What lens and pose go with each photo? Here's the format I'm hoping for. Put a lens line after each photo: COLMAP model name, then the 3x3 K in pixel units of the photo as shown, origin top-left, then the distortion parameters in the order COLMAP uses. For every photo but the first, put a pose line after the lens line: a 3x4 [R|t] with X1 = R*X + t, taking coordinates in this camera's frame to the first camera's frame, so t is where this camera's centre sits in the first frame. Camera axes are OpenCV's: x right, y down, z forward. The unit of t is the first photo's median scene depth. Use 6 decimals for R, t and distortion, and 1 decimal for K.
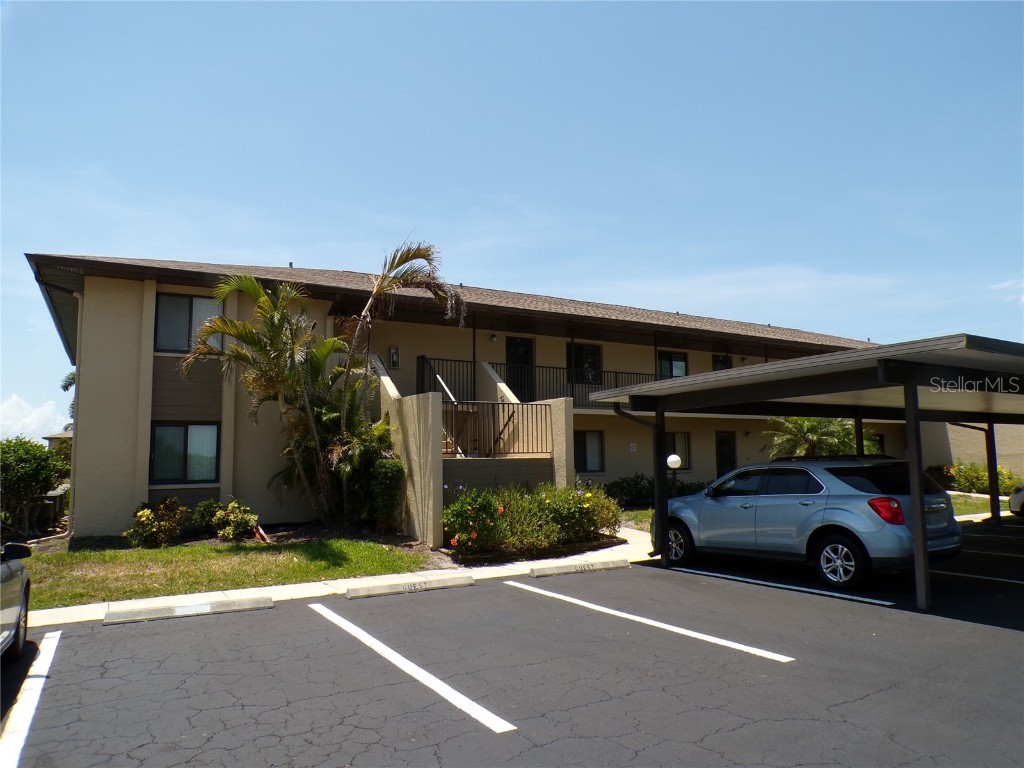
lens RADIAL K [[706.4, 0, 517.2], [0, 706.4, 384.9], [0, 0, 1]] dist [-0.033204, 0.011320]
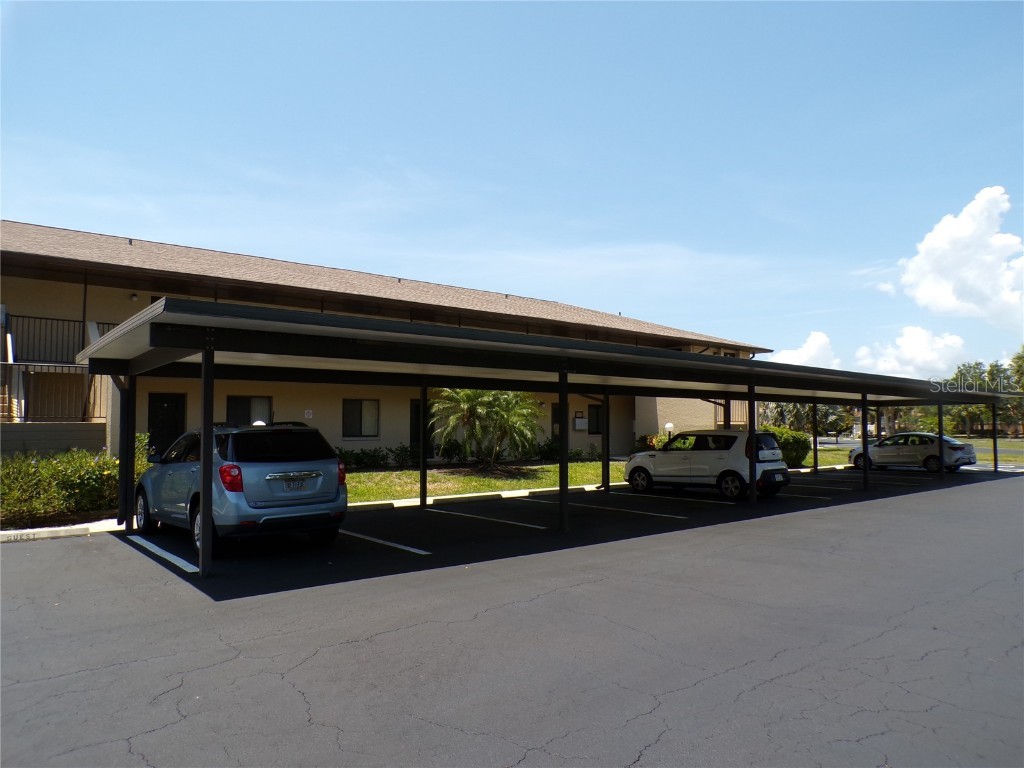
lens RADIAL K [[706.4, 0, 507.5], [0, 706.4, 382.1], [0, 0, 1]] dist [-0.033204, 0.011320]
pose [[0.987949, 0.019366, 0.153560, 0.491078], [-0.025838, 0.998855, 0.040260, -0.005118], [-0.152605, -0.043743, 0.987319, -0.024550]]
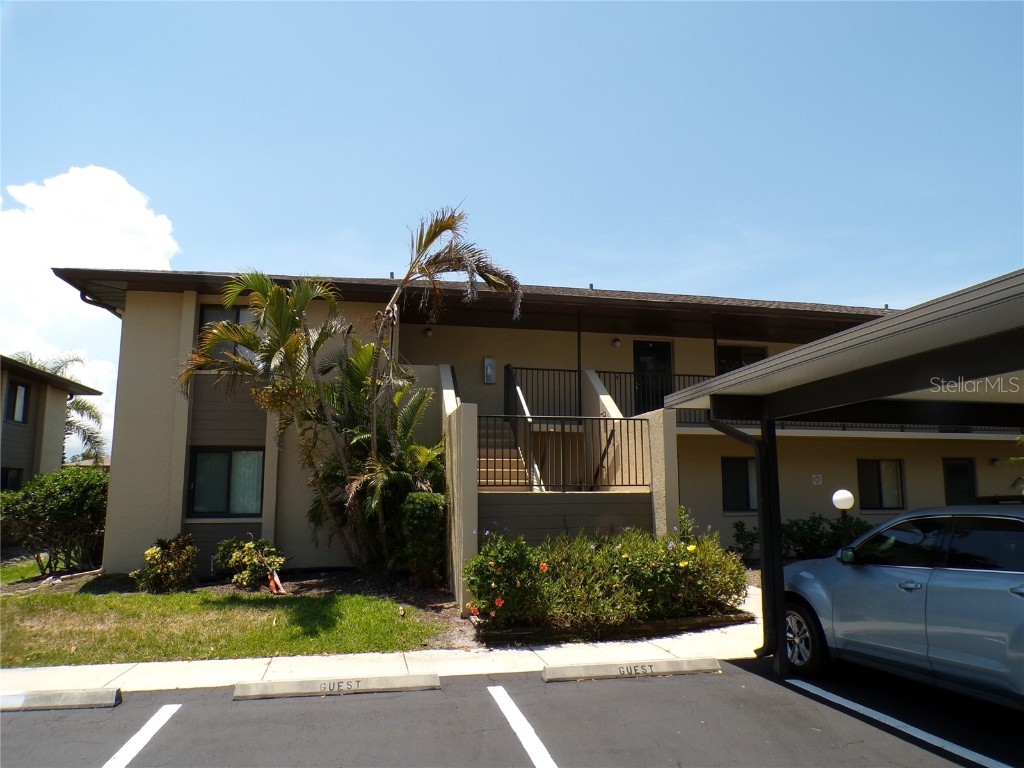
lens RADIAL K [[706.4, 0, 510.1], [0, 706.4, 384.3], [0, 0, 1]] dist [-0.033204, 0.011320]
pose [[0.947956, -0.036987, -0.316245, 0.160939], [0.022489, 0.998527, -0.049374, 0.027450], [0.317605, 0.039692, 0.947392, 0.294107]]
